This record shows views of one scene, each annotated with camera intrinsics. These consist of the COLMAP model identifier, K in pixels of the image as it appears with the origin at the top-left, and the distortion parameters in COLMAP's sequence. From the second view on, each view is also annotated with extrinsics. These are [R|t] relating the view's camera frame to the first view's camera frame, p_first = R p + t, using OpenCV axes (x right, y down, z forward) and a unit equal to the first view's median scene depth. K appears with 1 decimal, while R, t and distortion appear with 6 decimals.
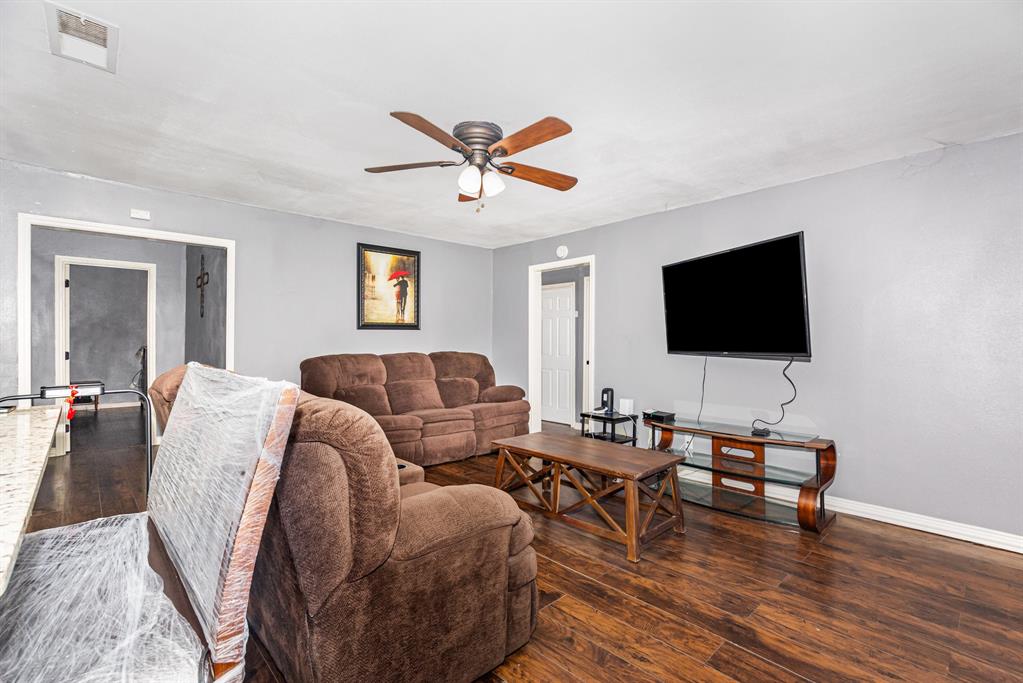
lens RADIAL K [[461.1, 0, 519.2], [0, 461.1, 342.4], [0, 0, 1]] dist [0.000118, 0.000470]
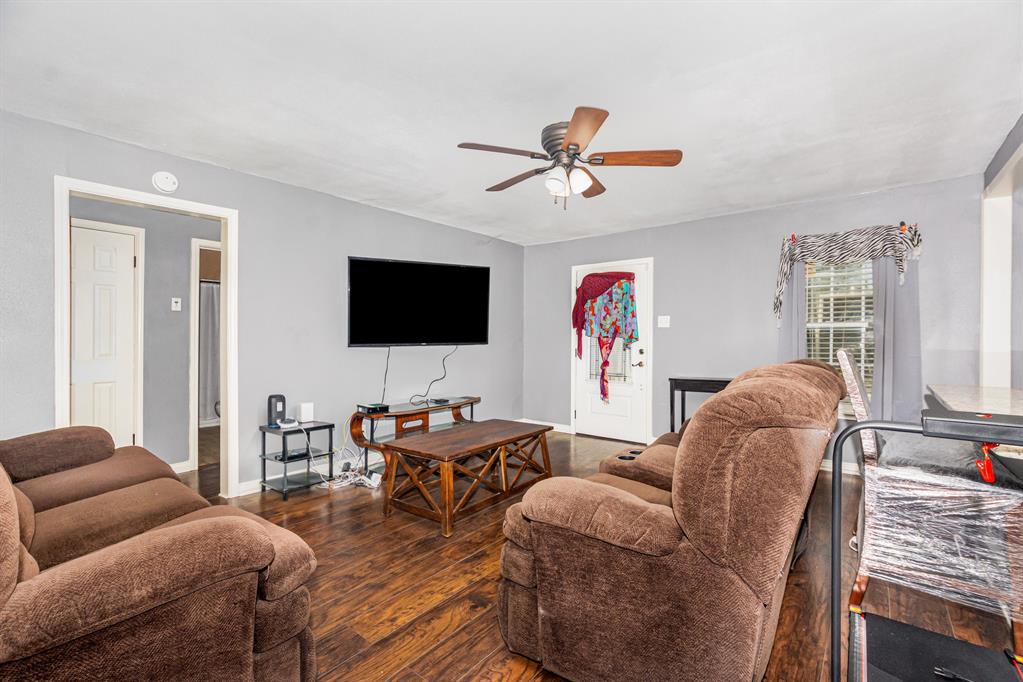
lens RADIAL K [[465.0, 0, 515.3], [0, 465.0, 336.5], [0, 0, 1]] dist [0.000860, 0.000213]
pose [[-0.165937, -0.001039, 0.986136, -0.710633], [0.001778, 0.999998, 0.001353, 0.001720], [-0.986135, 0.001977, -0.165935, 0.821825]]
